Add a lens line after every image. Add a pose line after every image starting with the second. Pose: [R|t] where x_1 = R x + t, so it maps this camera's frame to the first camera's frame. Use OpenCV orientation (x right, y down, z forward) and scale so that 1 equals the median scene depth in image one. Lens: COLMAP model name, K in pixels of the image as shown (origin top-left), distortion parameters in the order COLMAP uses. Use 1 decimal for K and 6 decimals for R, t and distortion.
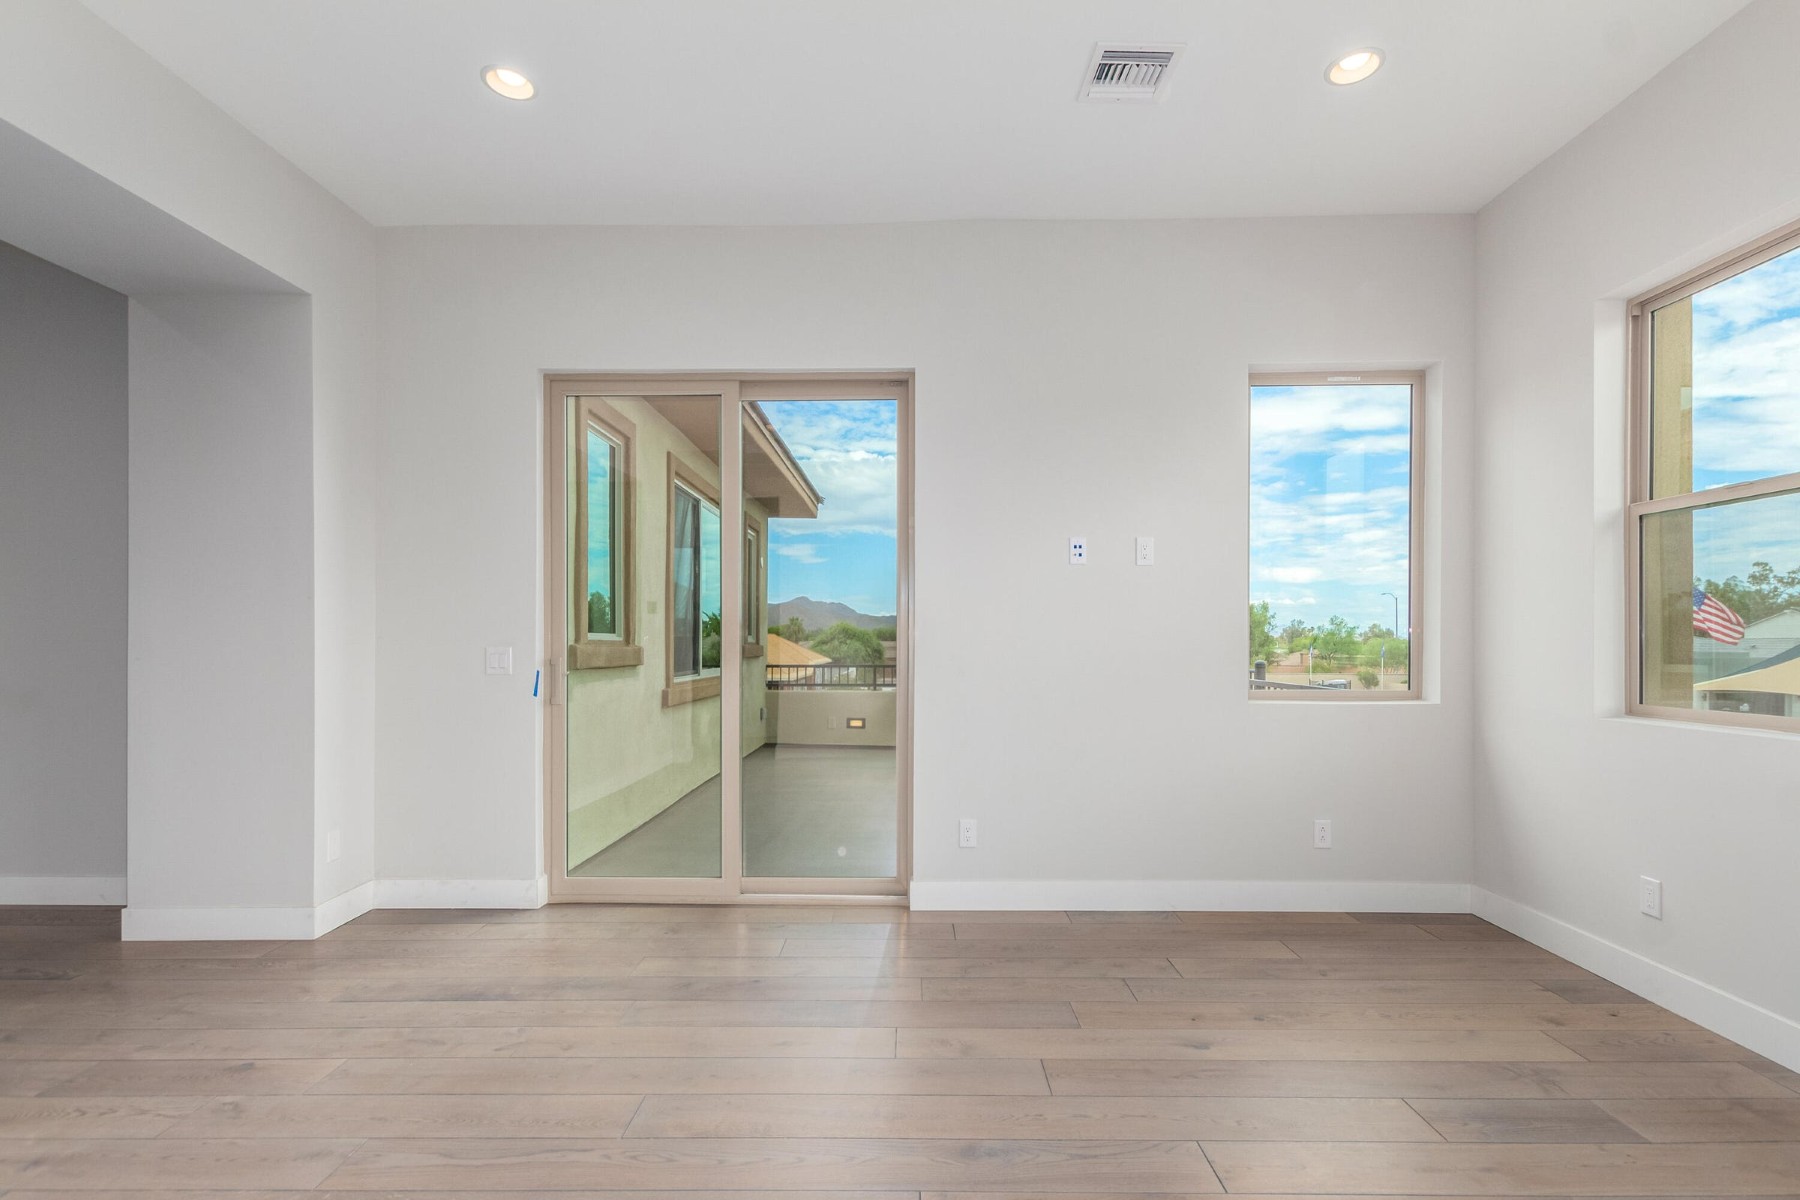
lens RADIAL K [[823.6, 0, 906.5], [0, 823.6, 647.3], [0, 0, 1]] dist [0.002961, 0.000219]
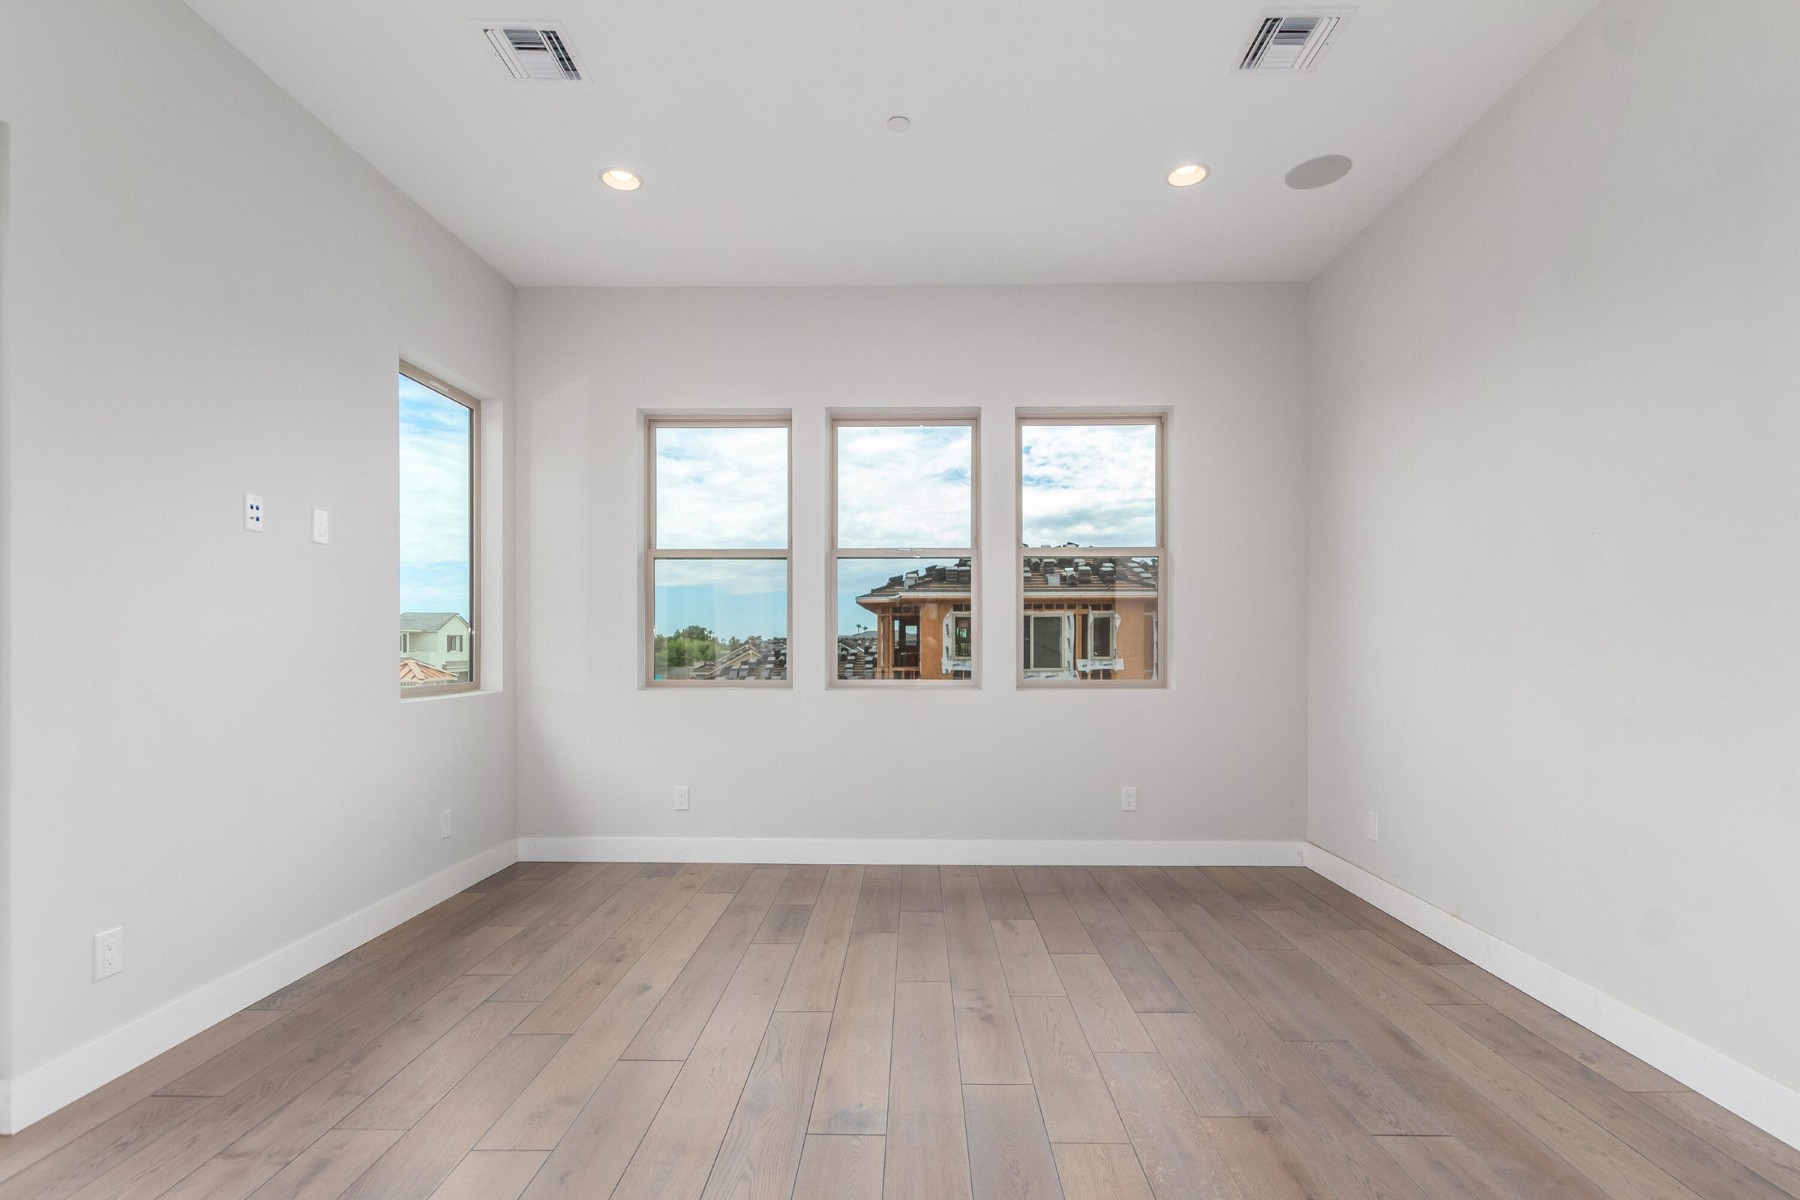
lens RADIAL K [[823.6, 0, 906.5], [0, 823.6, 647.3], [0, 0, 1]] dist [0.002961, 0.000219]
pose [[0.010194, -0.006515, 0.999927, -0.635759], [0.000798, 0.999979, 0.006507, -0.001692], [-0.999948, 0.000732, 0.010199, 0.498937]]
